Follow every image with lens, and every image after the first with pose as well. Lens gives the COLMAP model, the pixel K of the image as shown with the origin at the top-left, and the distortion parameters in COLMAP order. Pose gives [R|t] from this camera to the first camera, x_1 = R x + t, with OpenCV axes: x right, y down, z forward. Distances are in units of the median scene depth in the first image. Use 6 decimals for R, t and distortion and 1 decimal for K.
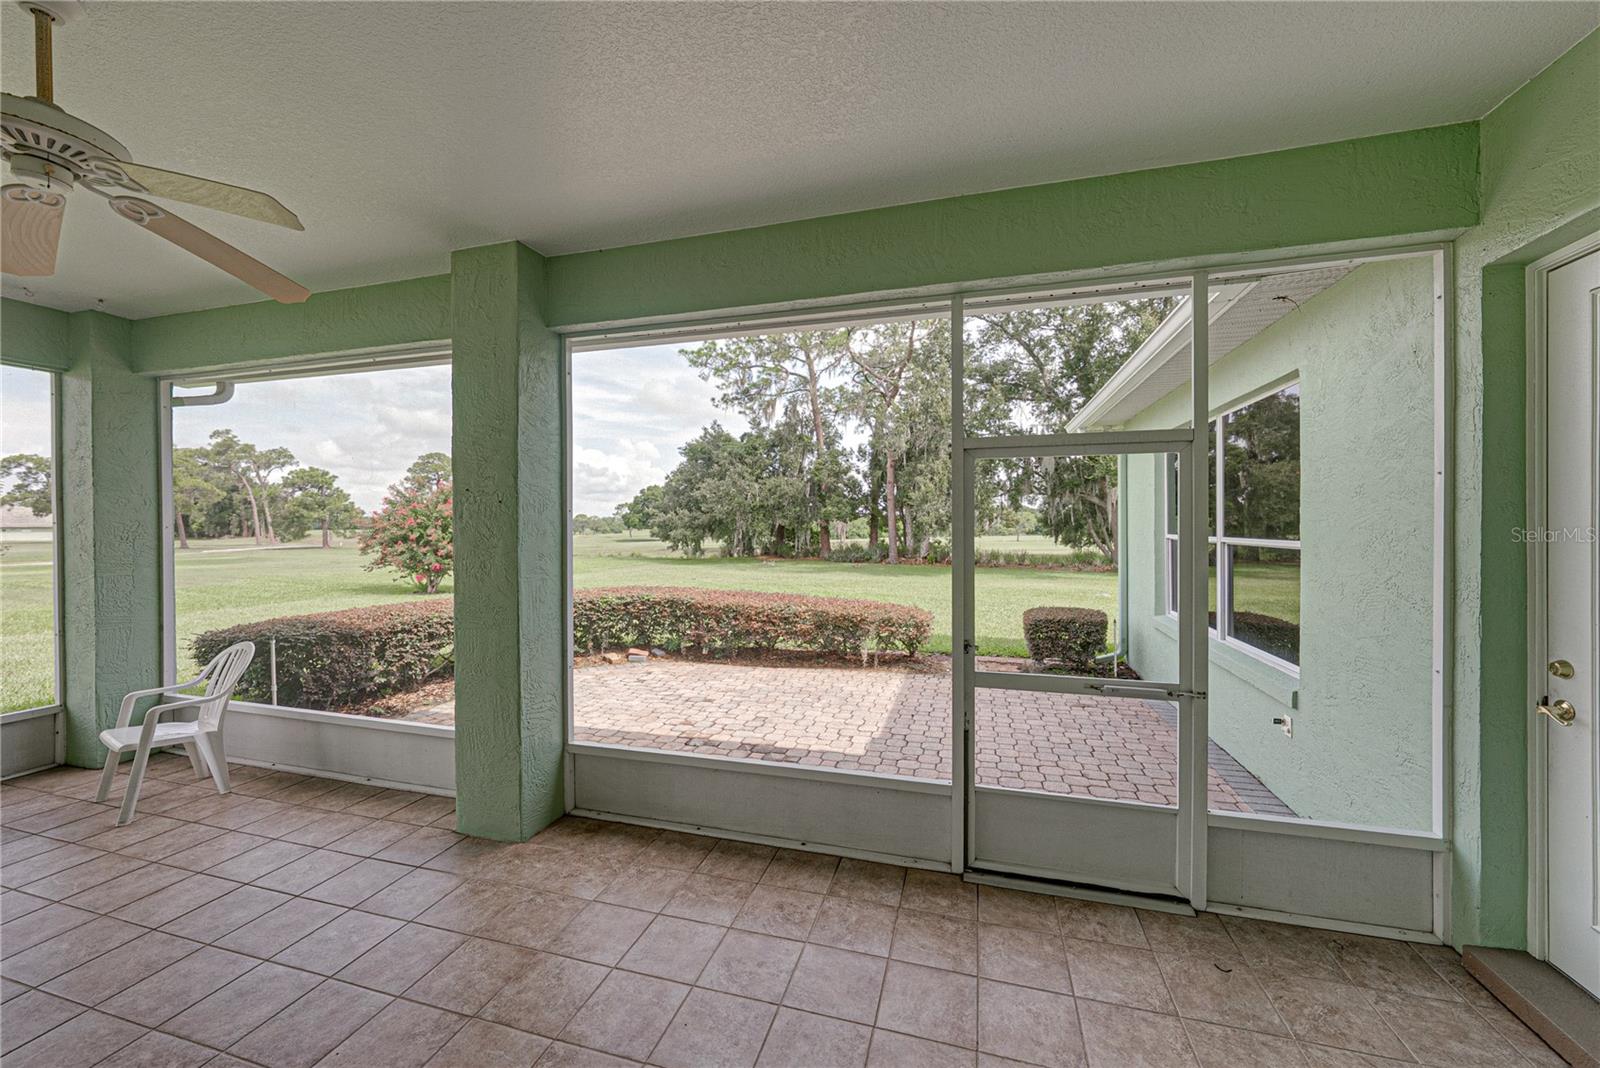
lens RADIAL K [[550.3, 0, 843.6], [0, 550.3, 530.8], [0, 0, 1]] dist [-0.000231, -0.000203]
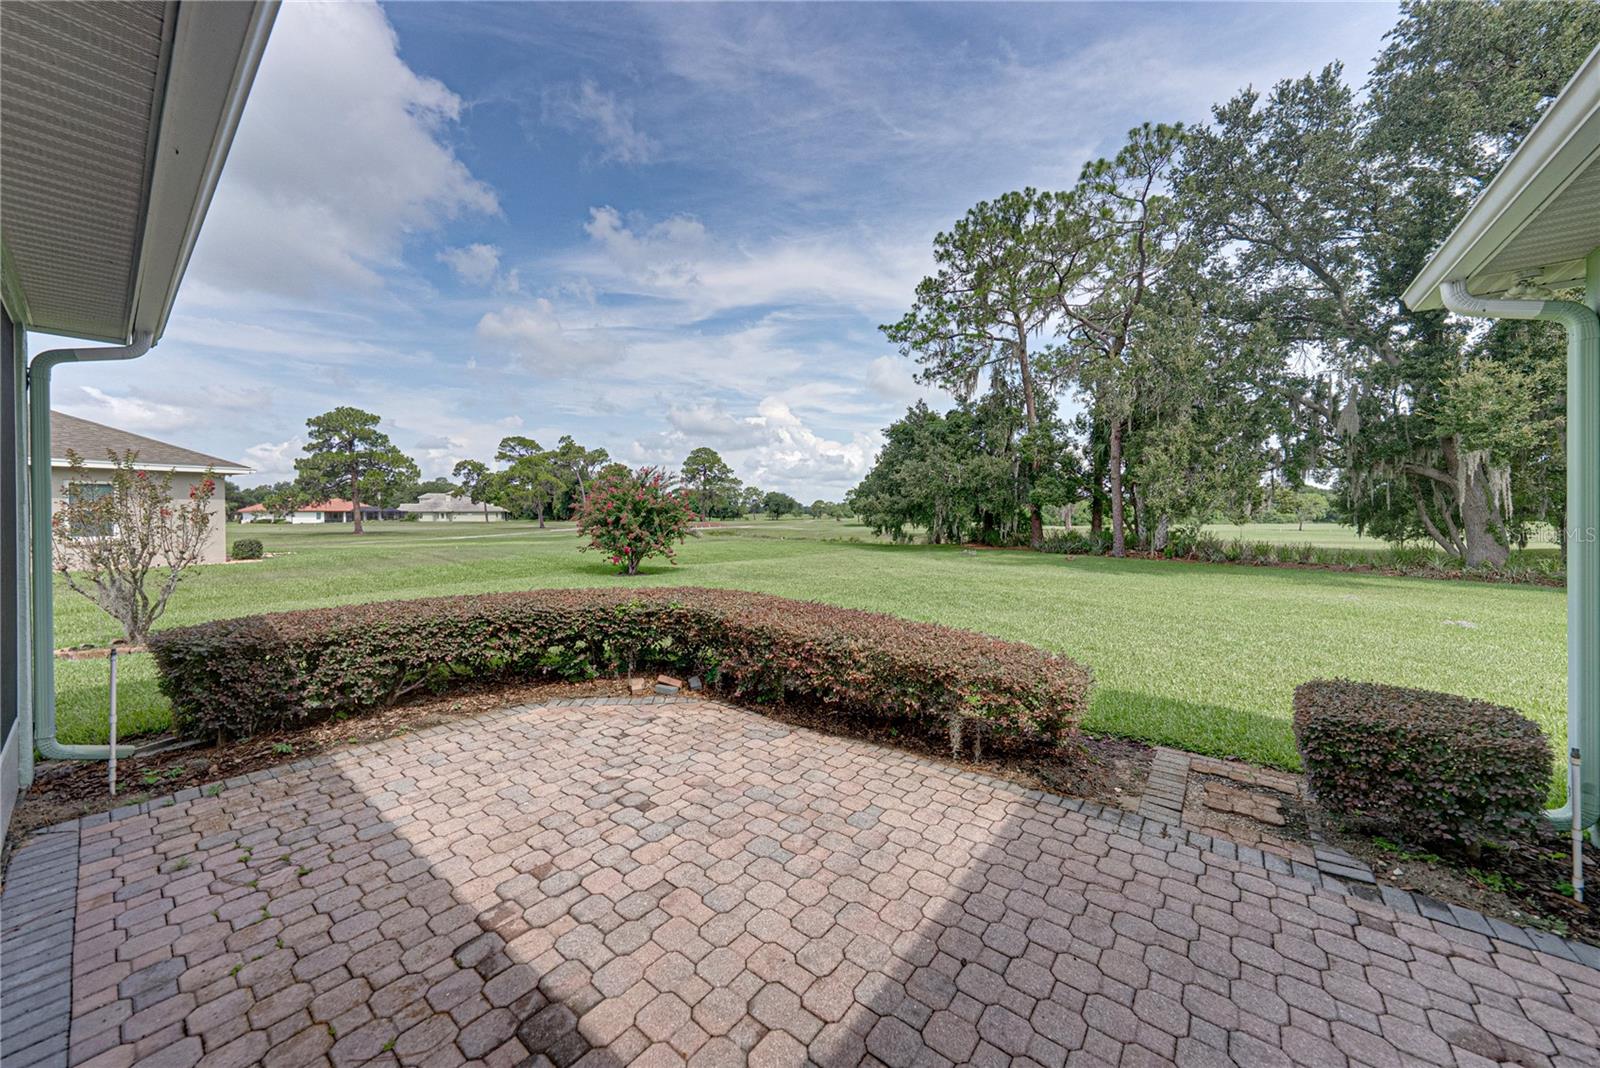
lens RADIAL K [[567.6, 0, 879.3], [0, 567.6, 515.9], [0, 0, 1]] dist [-0.000917, -0.000027]
pose [[0.945124, 0.003945, -0.326687, 0.051905], [-0.004107, 0.999992, 0.000194, 0.000613], [0.326685, 0.001158, 0.945132, 0.148469]]
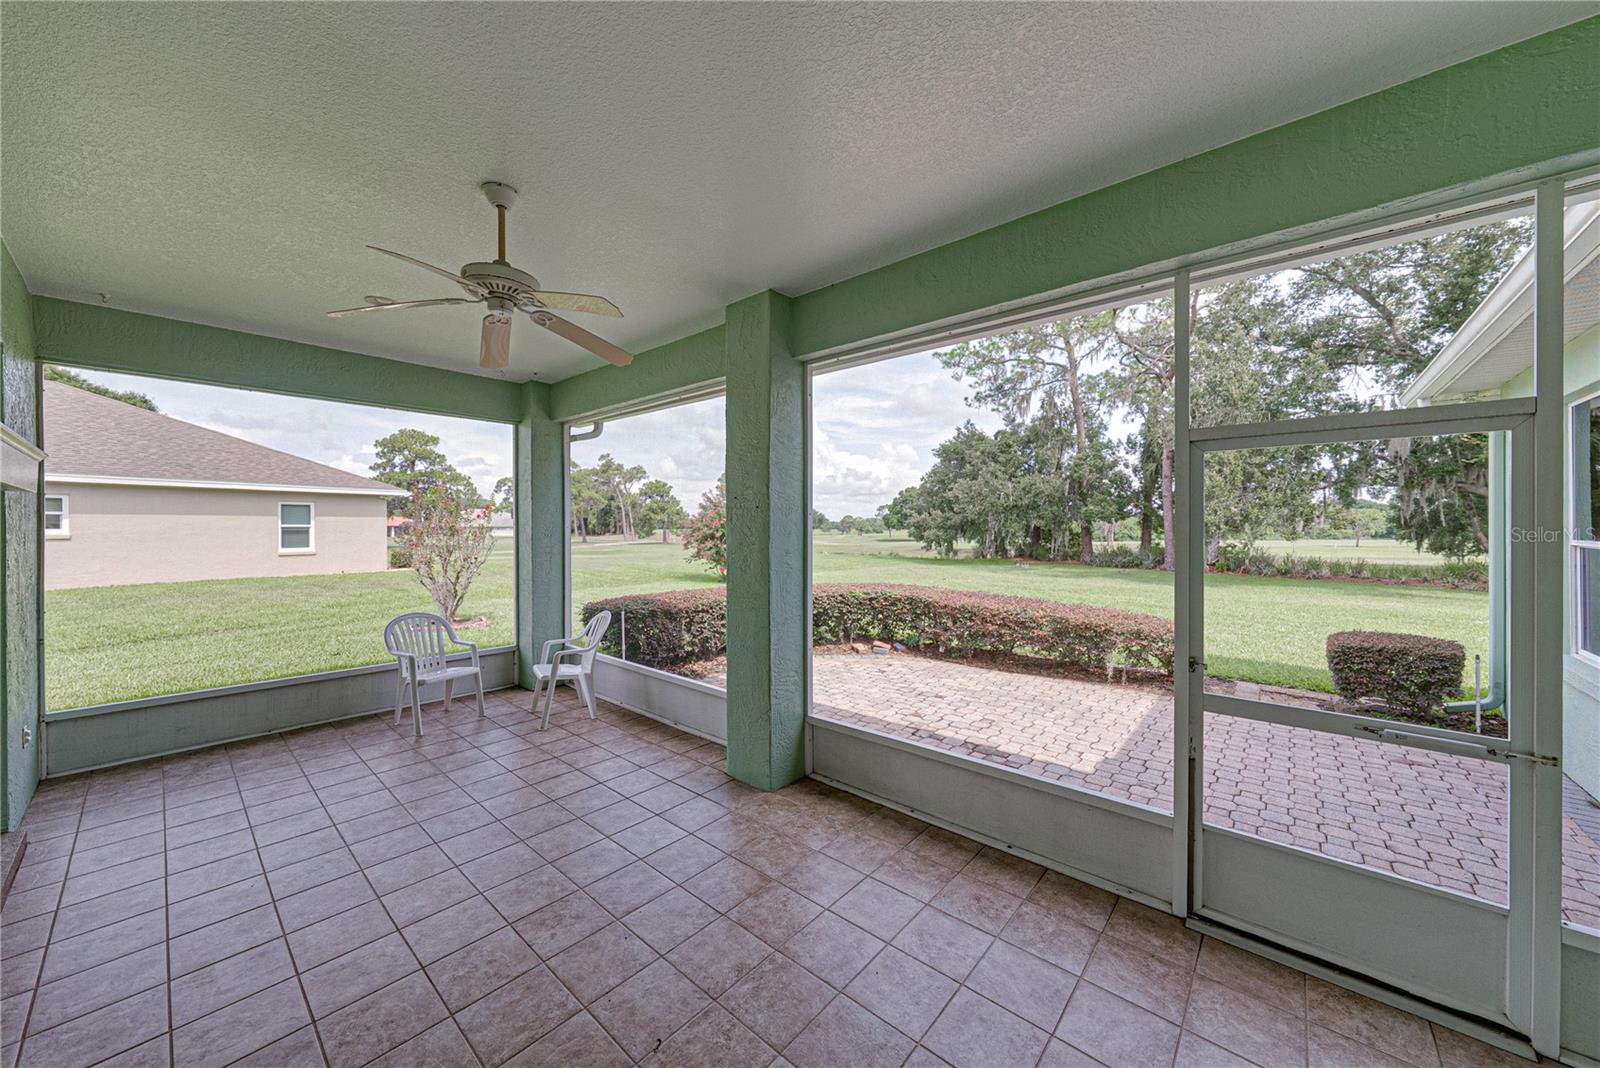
lens RADIAL K [[564.2, 0, 865.6], [0, 564.2, 531.1], [0, 0, 1]] dist [-0.000730, 0.000120]
pose [[0.915753, 0.004634, -0.401714, 0.014293], [-0.004888, 0.999988, 0.000392, -0.000199], [0.401711, 0.001604, 0.915765, -0.006002]]
